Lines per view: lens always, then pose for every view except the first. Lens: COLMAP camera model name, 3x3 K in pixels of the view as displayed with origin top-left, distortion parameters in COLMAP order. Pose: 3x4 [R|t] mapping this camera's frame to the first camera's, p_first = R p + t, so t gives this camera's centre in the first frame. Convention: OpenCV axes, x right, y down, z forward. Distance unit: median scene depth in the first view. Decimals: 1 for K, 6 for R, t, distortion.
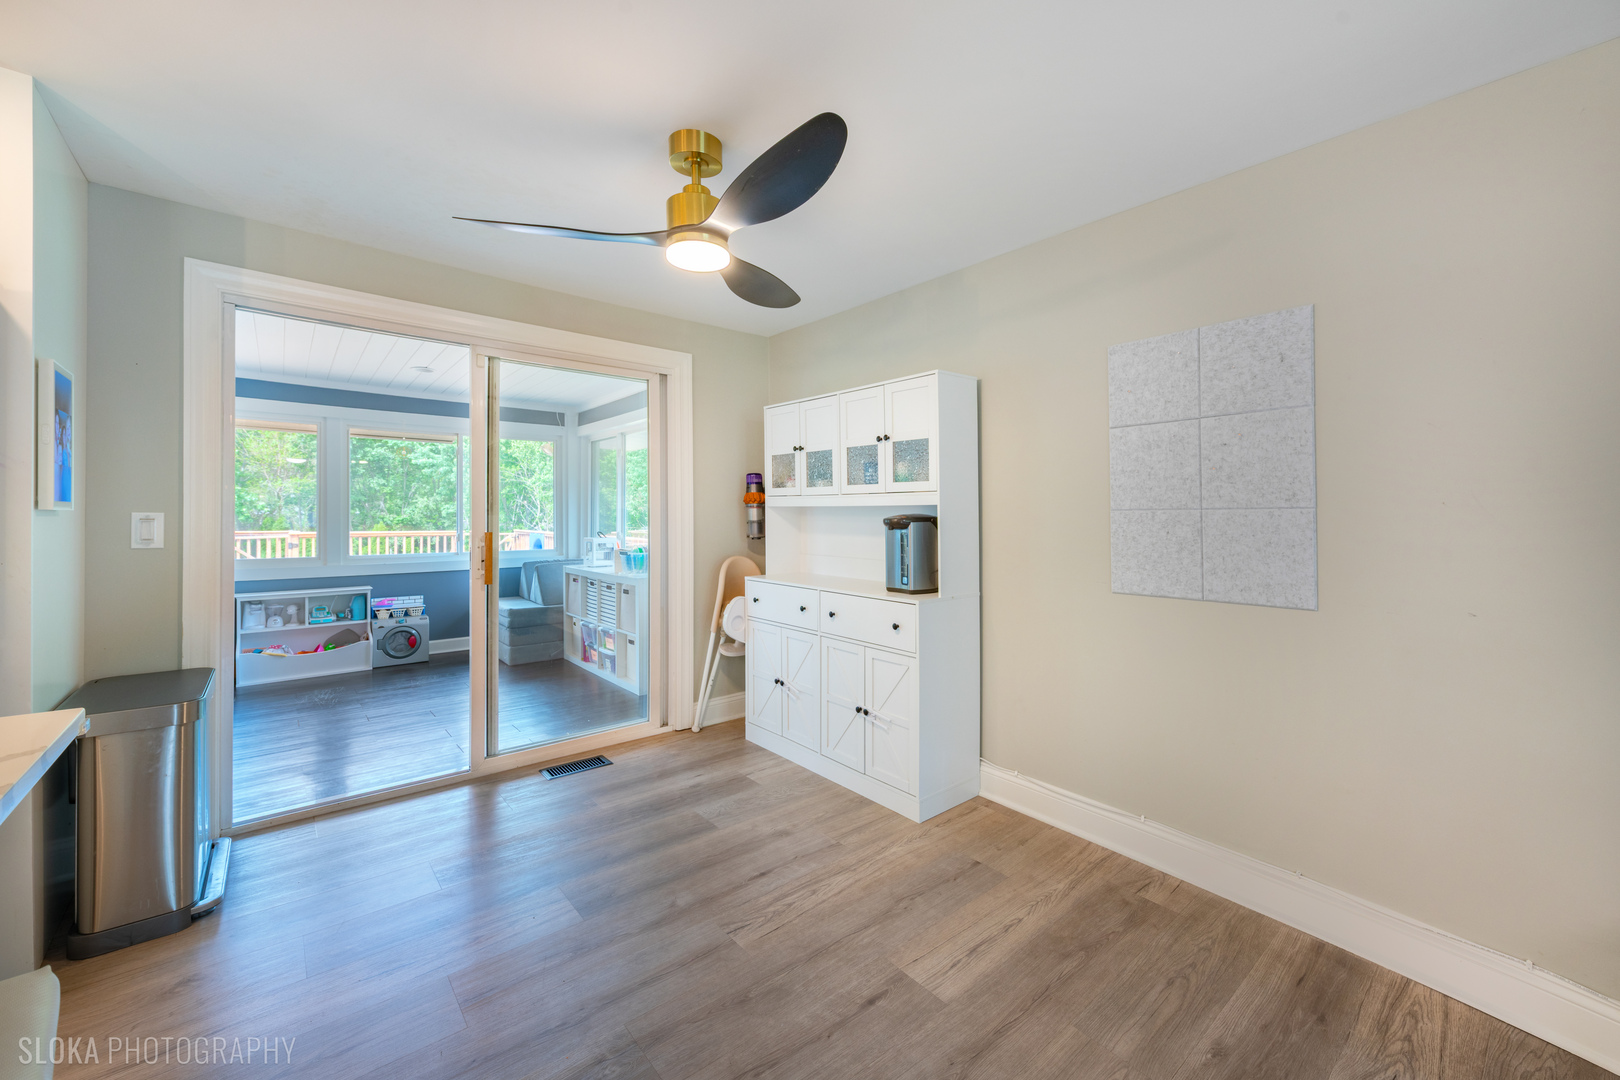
lens RADIAL K [[638.7, 0, 831.0], [0, 638.7, 514.0], [0, 0, 1]] dist [-0.003021, -0.002764]
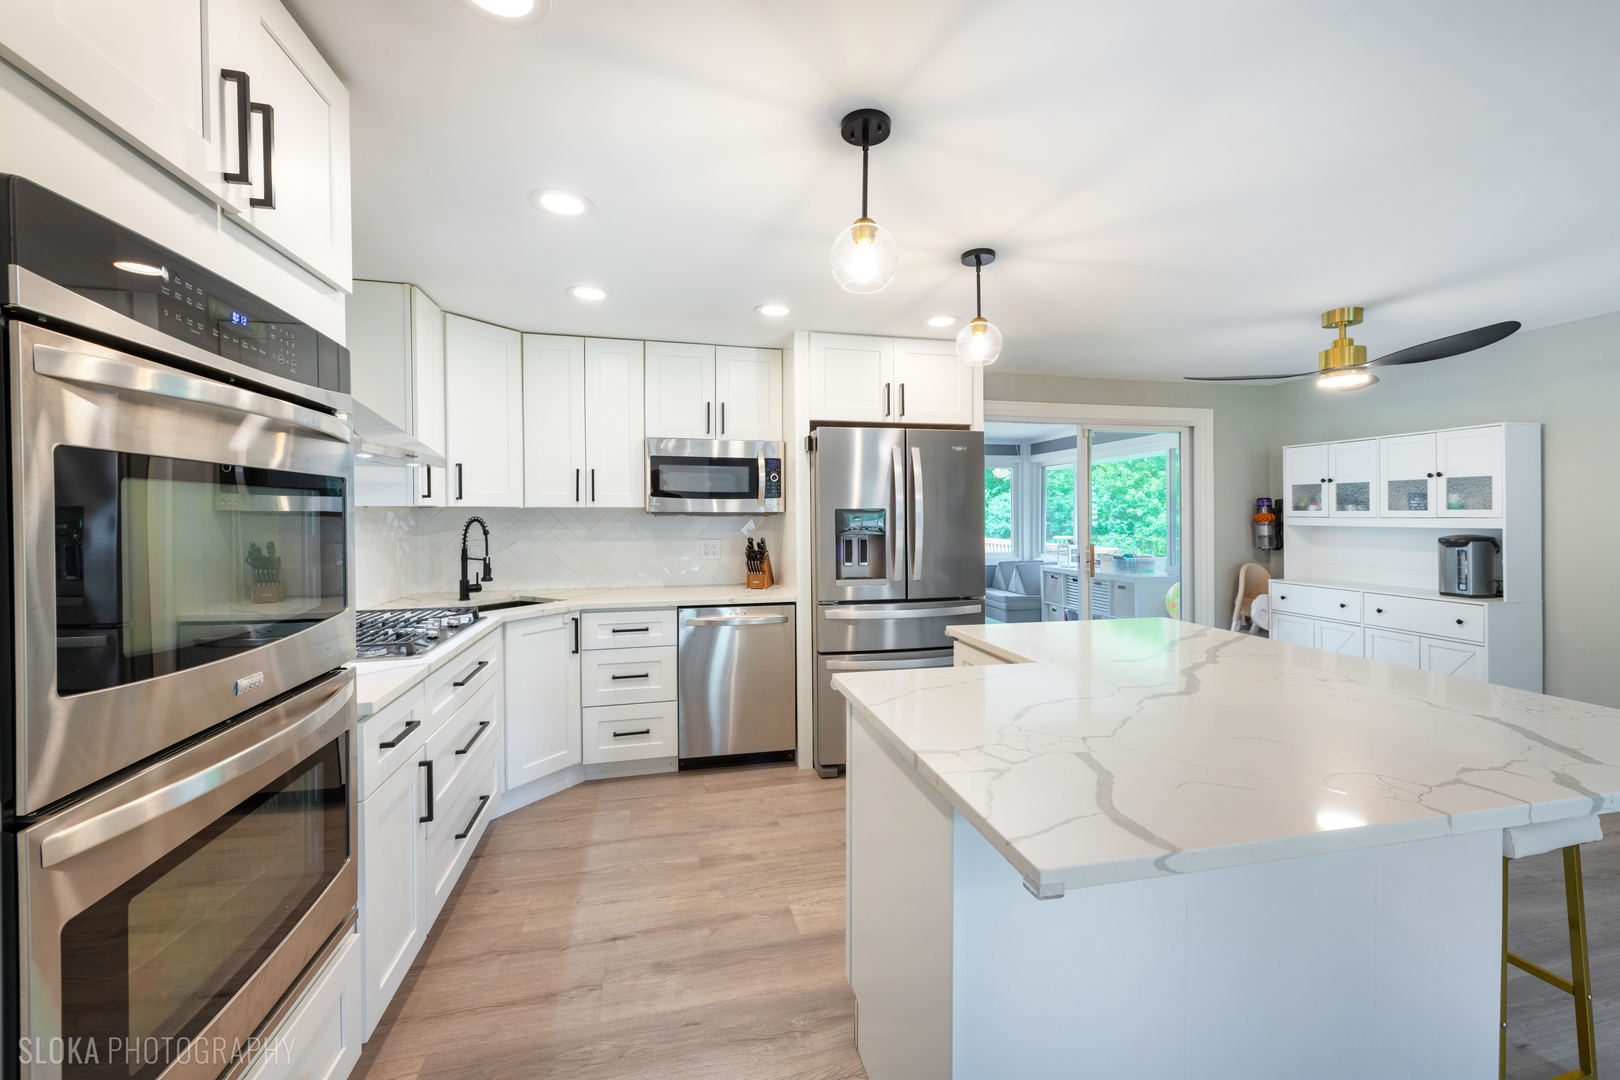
lens RADIAL K [[638.7, 0, 802.4], [0, 638.7, 520.9], [0, 0, 1]] dist [-0.003021, -0.002764]
pose [[0.875576, 0.000218, -0.483081, -0.410273], [0.003693, 0.999968, 0.007144, -0.040602], [0.483067, -0.008039, 0.875546, -0.715710]]
